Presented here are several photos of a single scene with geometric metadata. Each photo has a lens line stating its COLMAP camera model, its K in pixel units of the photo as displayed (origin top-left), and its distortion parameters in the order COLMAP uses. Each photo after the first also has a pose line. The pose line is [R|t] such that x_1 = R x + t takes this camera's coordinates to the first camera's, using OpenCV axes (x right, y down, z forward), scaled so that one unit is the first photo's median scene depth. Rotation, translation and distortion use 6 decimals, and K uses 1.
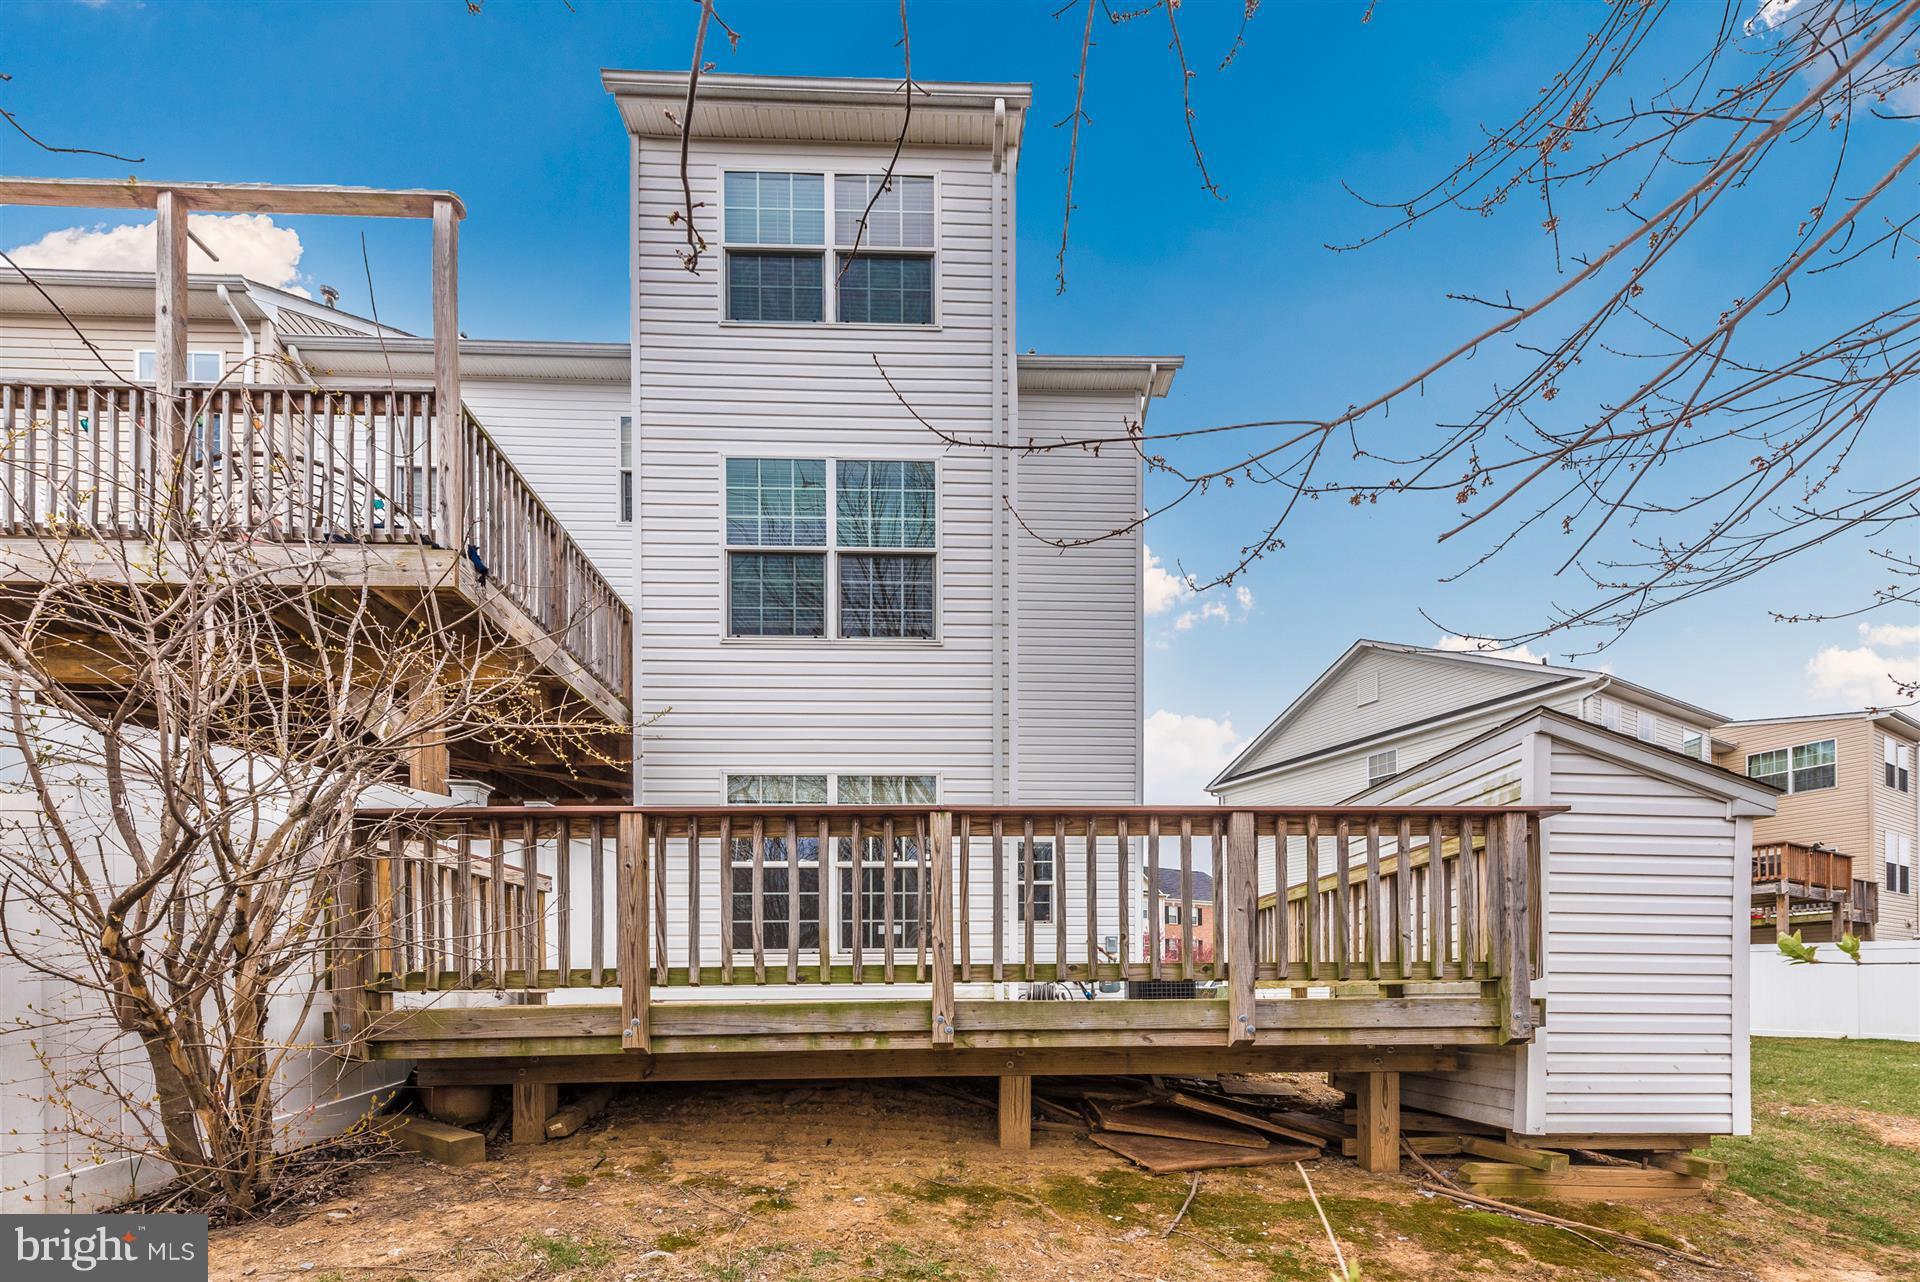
lens RADIAL K [[761.8, 0, 957.4], [0, 761.8, 628.3], [0, 0, 1]] dist [0.011257, -0.000592]
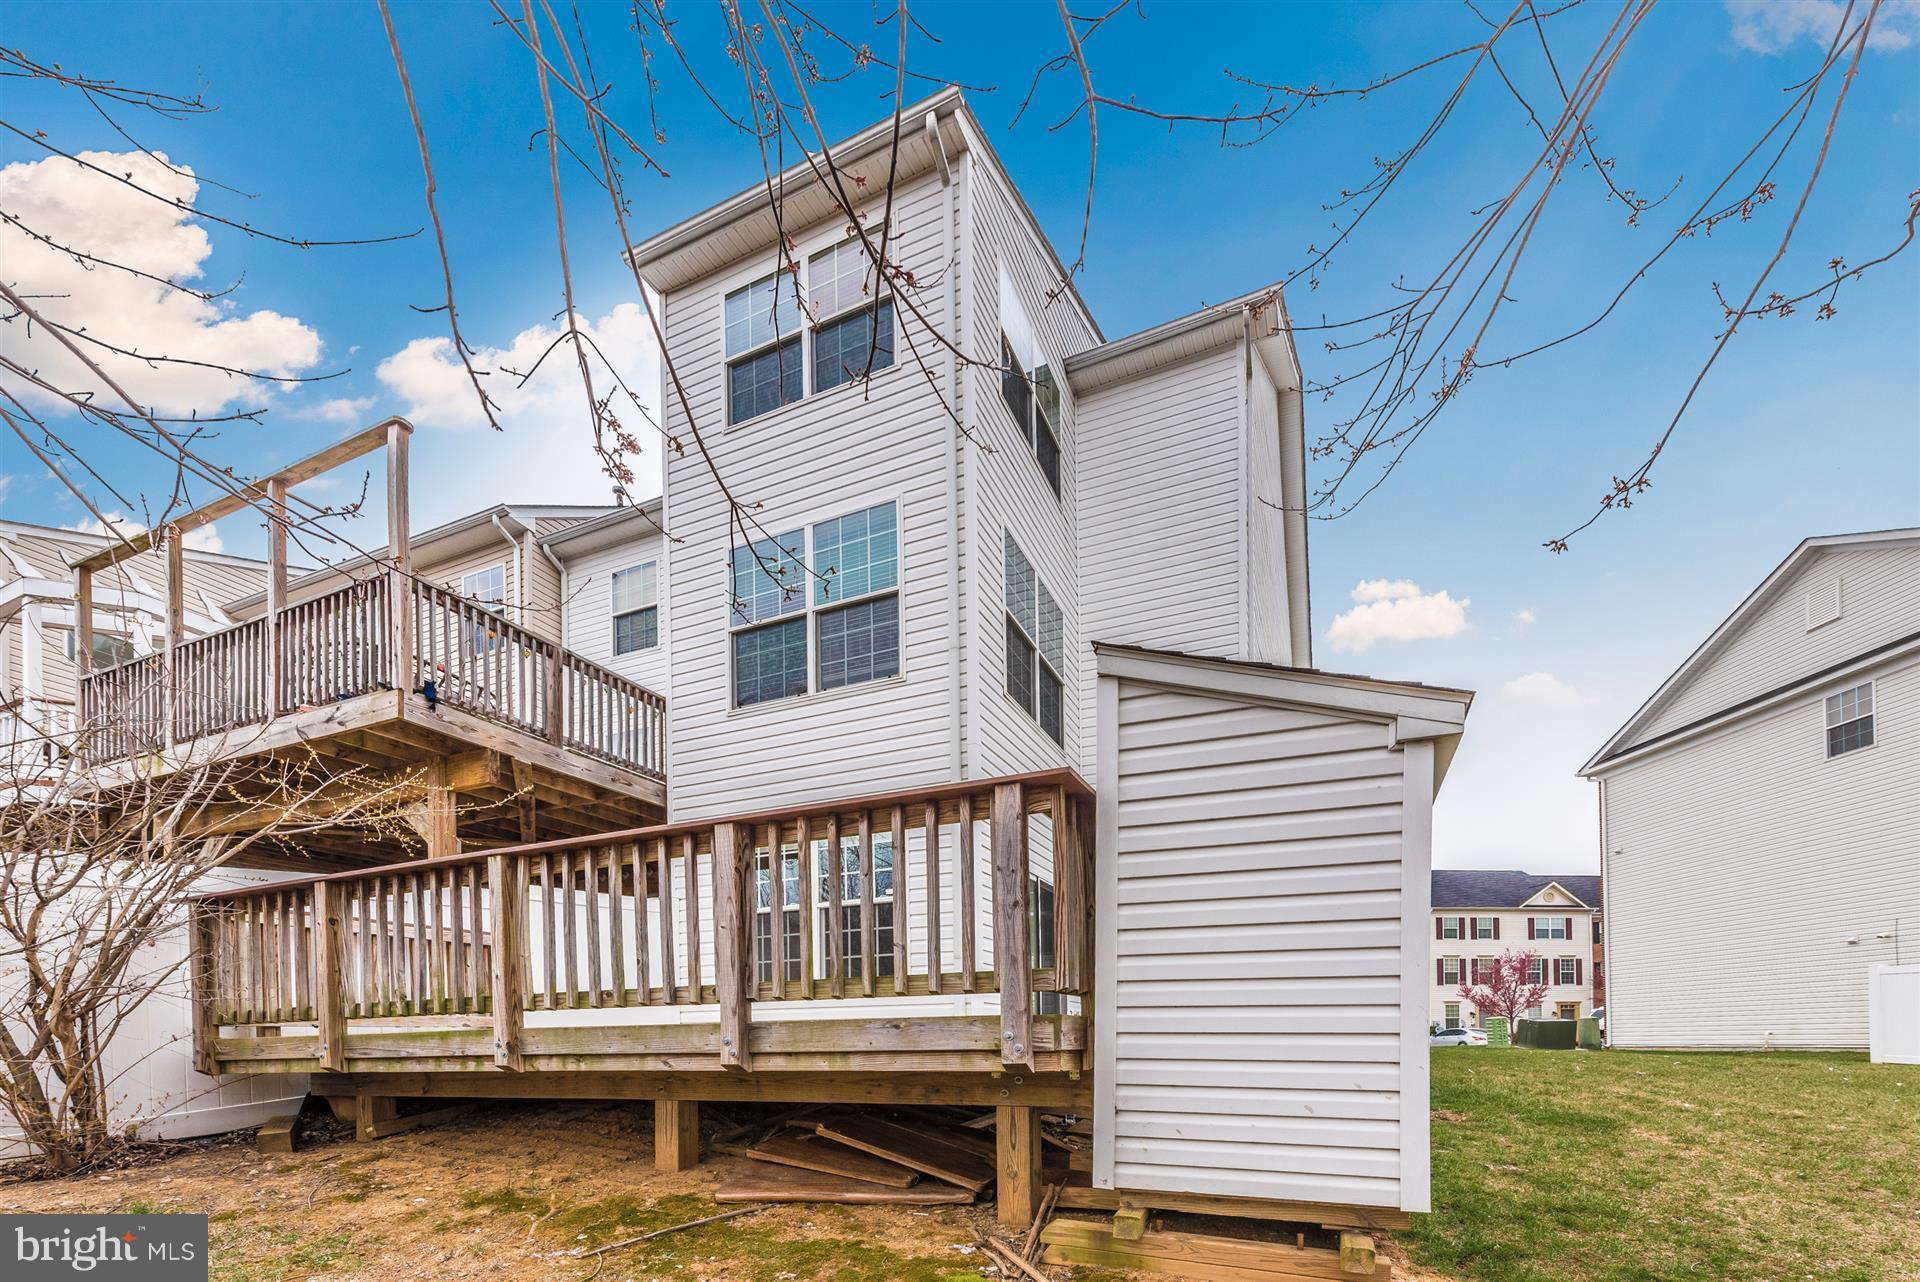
lens RADIAL K [[760.3, 0, 959.5], [0, 760.3, 679.9], [0, 0, 1]] dist [0.010898, -0.000042]
pose [[0.898889, -0.188662, -0.395481, 0.605805], [0.193628, 0.980683, -0.027732, 0.086864], [0.393074, -0.051648, 0.918055, 0.154046]]
